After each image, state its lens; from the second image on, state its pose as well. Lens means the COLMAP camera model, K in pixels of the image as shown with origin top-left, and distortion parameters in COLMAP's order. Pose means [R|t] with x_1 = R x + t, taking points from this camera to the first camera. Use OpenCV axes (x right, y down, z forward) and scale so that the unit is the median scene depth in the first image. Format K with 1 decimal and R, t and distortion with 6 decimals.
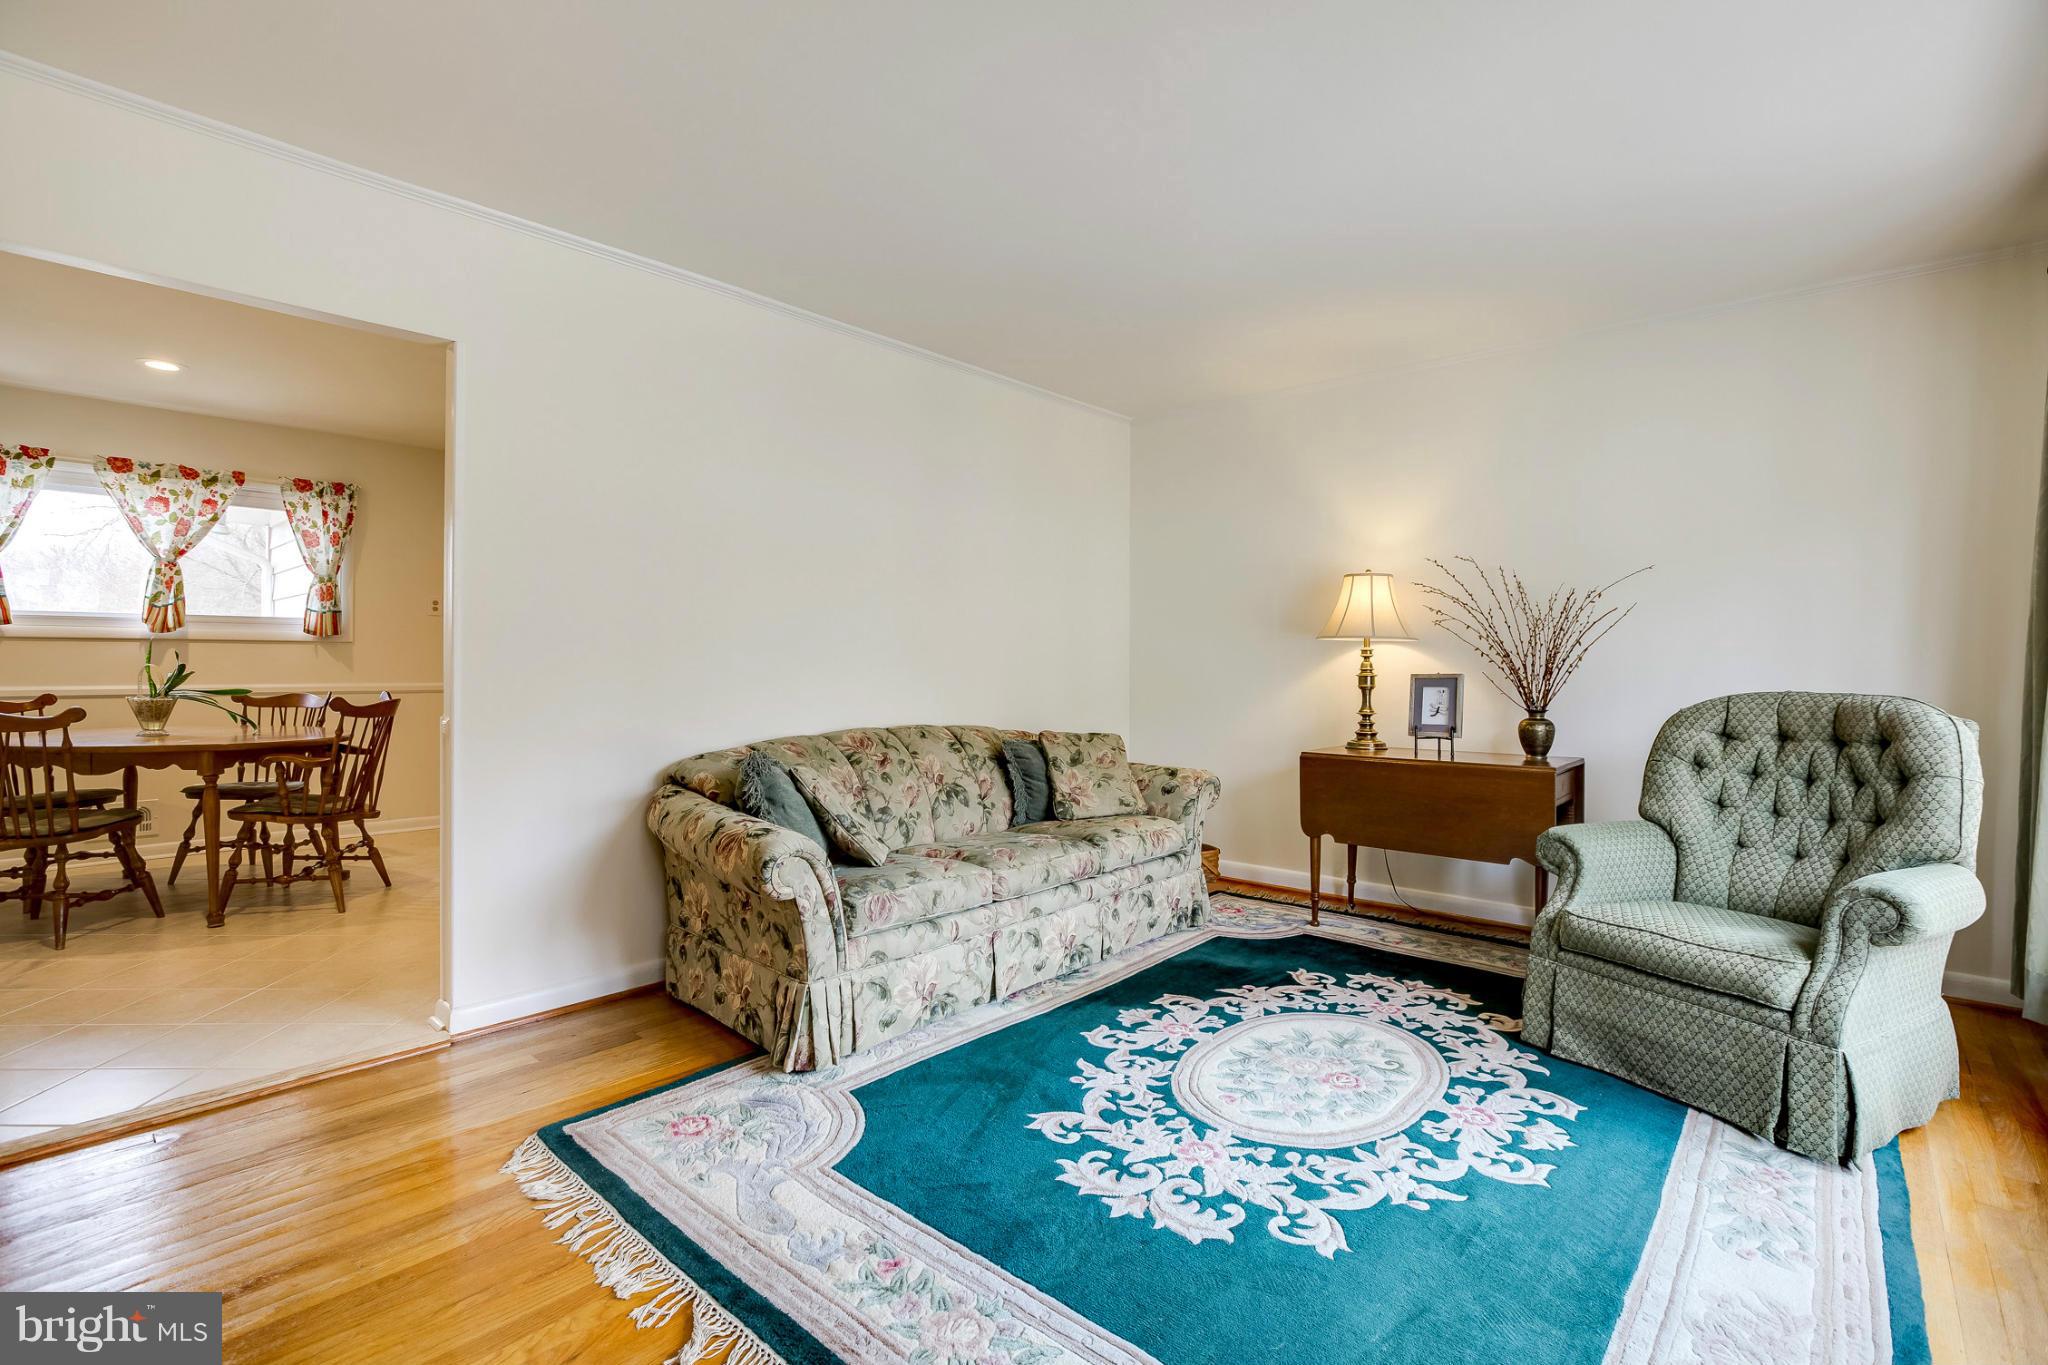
lens RADIAL K [[951.4, 0, 1021.6], [0, 951.4, 672.0], [0, 0, 1]] dist [-0.035344, 0.012292]
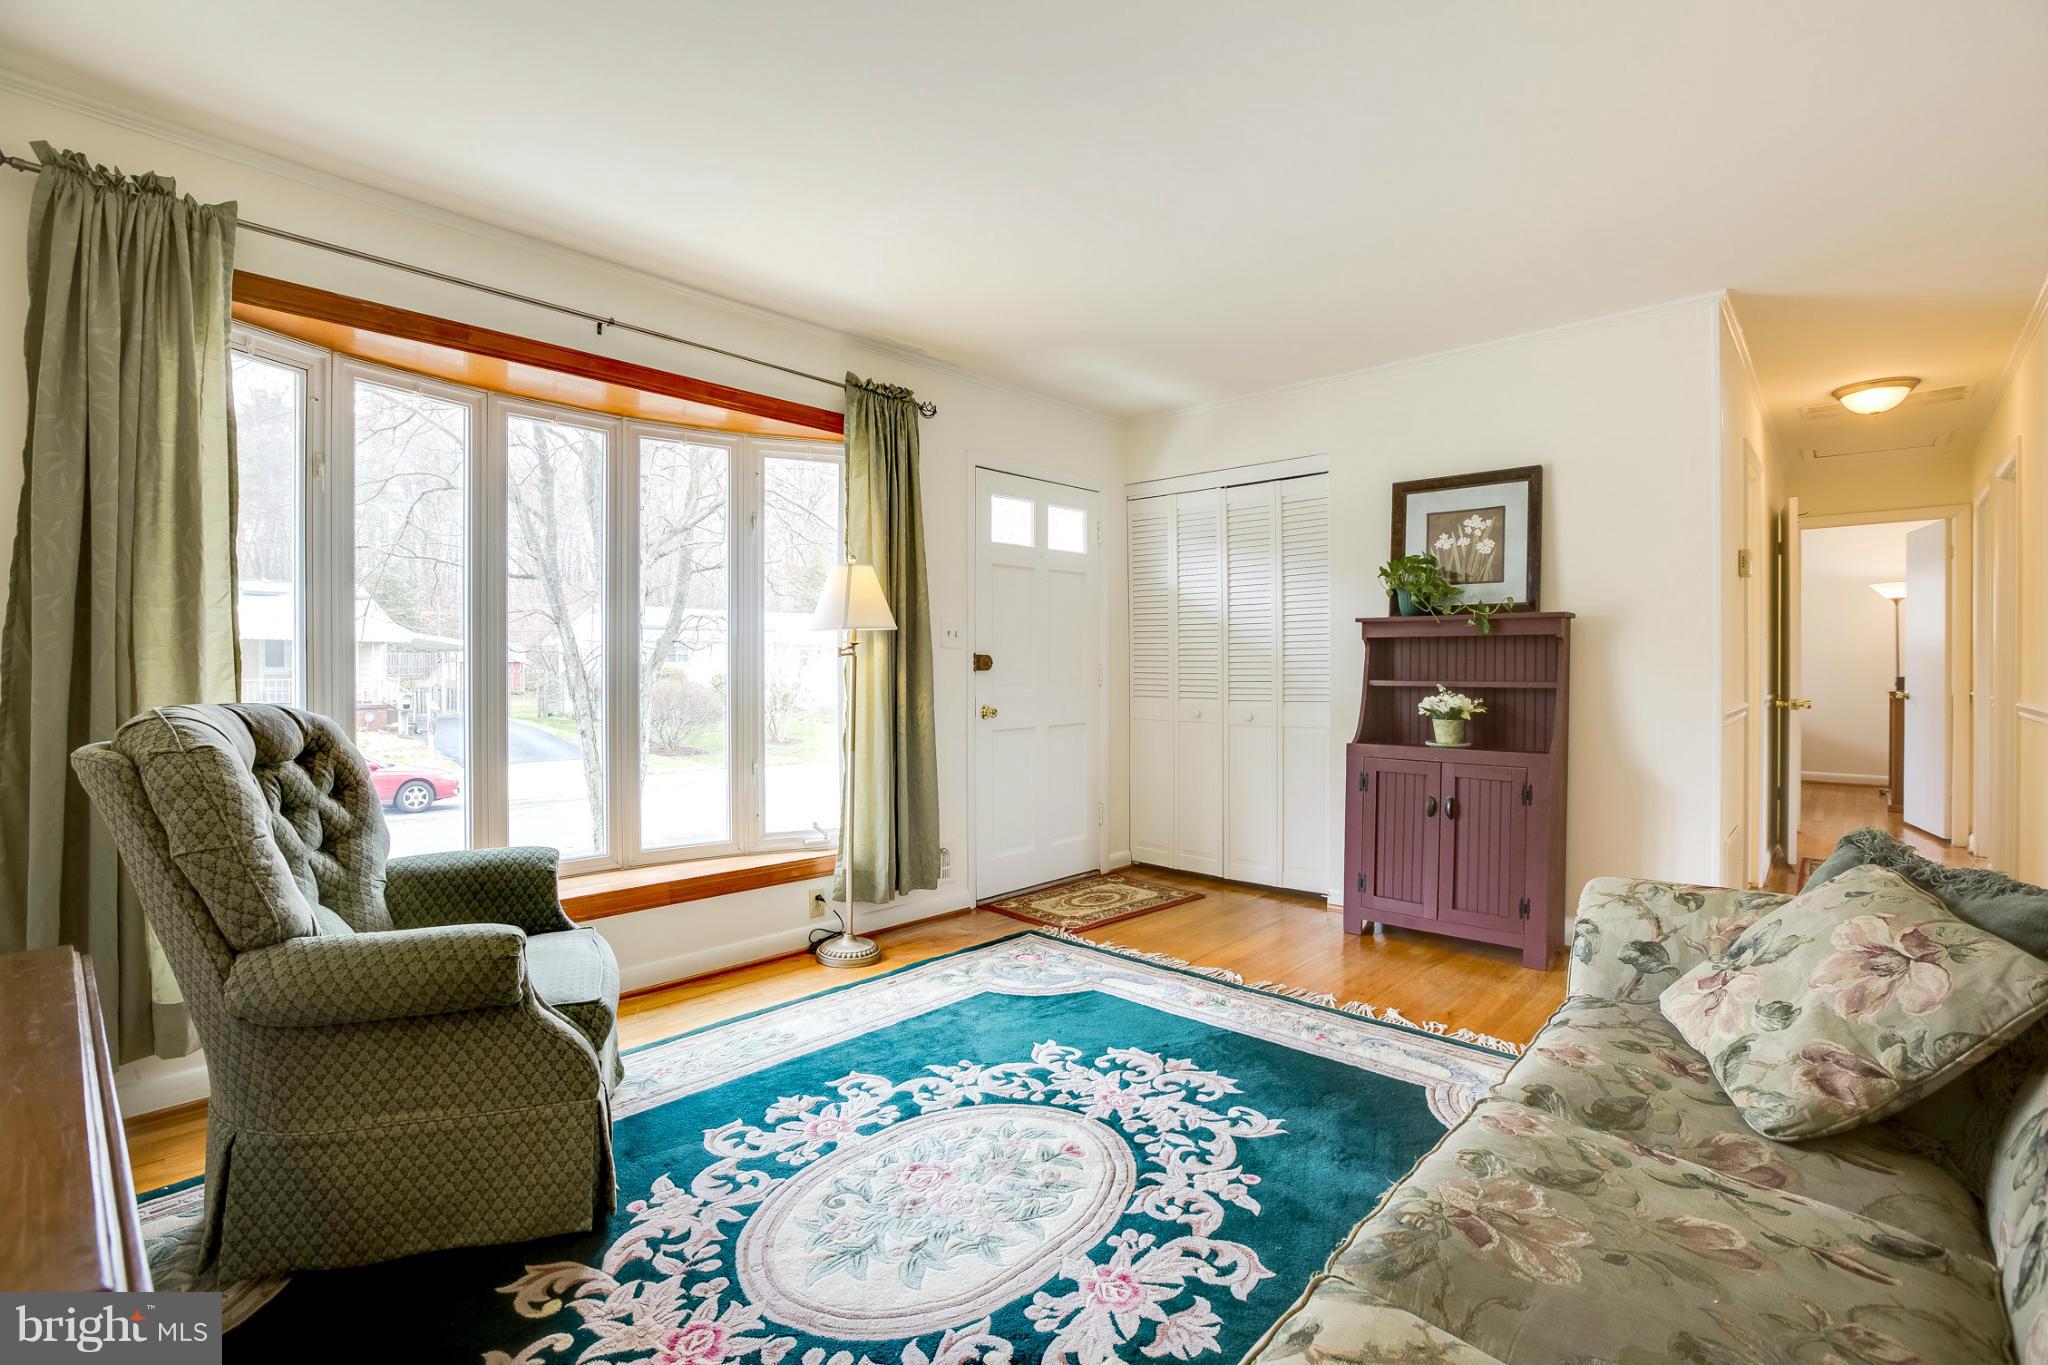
lens RADIAL K [[945.3, 0, 1015.3], [0, 945.3, 666.3], [0, 0, 1]] dist [-0.051091, 0.022157]
pose [[-0.999707, -0.006564, 0.023291, 0.266931], [-0.006335, 0.999931, 0.009892, -0.020796], [-0.023354, 0.009741, -0.999680, 1.950699]]
